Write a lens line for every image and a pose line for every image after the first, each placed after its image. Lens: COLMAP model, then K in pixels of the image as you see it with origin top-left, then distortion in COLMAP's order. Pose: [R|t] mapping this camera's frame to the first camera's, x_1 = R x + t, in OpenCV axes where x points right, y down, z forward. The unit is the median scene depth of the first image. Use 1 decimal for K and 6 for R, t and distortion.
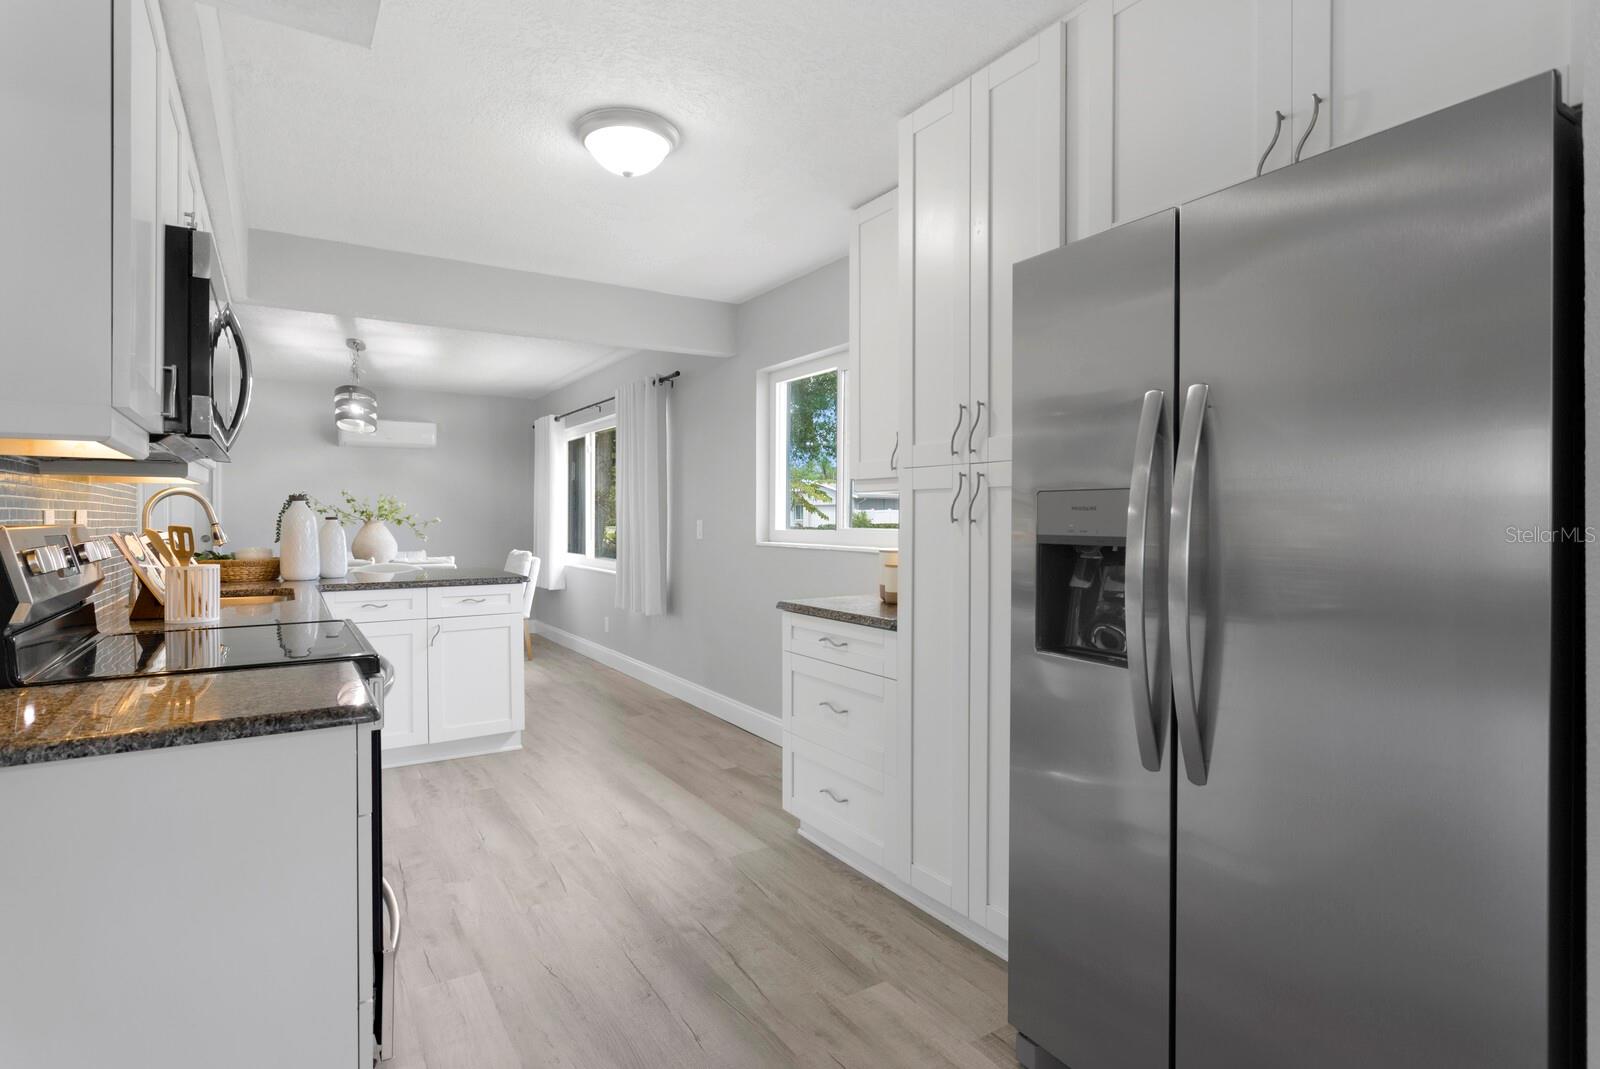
lens RADIAL K [[797.5, 0, 802.6], [0, 797.5, 516.9], [0, 0, 1]] dist [-0.012810, 0.004178]
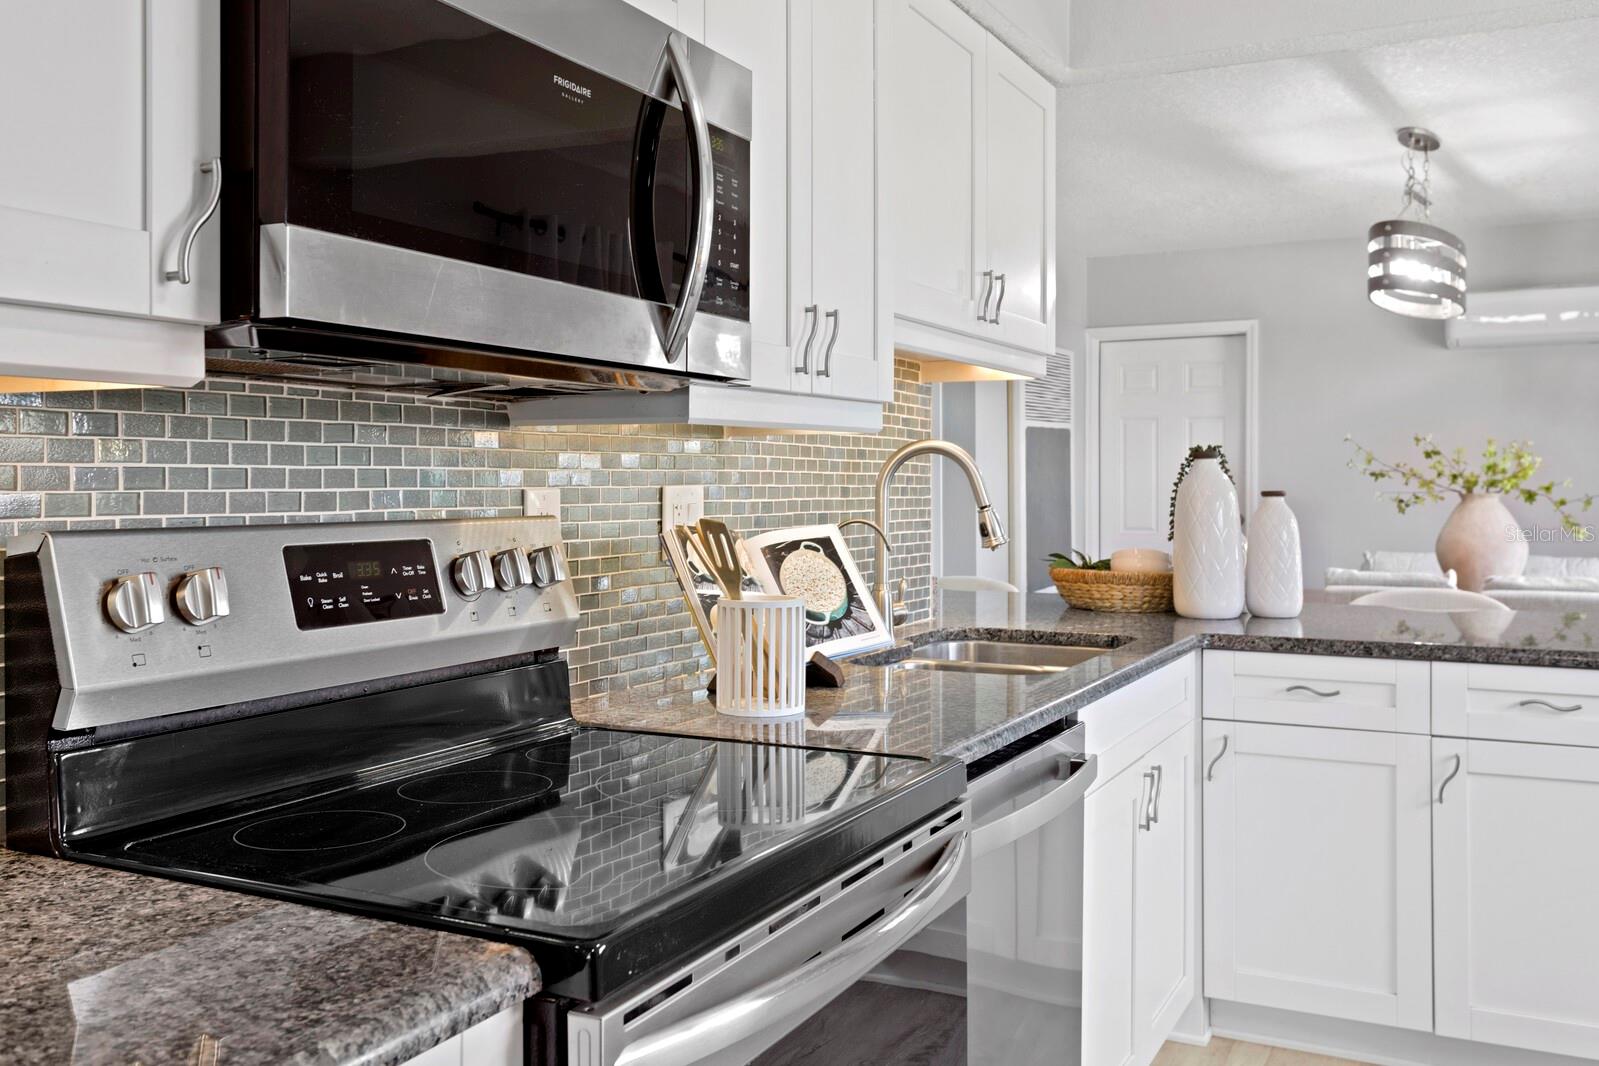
lens RADIAL K [[1404.0, 0, 787.8], [0, 1404.0, 479.2], [0, 0, 1]] dist [-0.008154, -0.009170]
pose [[0.495542, 0.000104, -0.868584, 0.001547], [0.000398, 1.000000, 0.000347, -0.007949], [0.868584, -0.000518, 0.495542, 0.343243]]
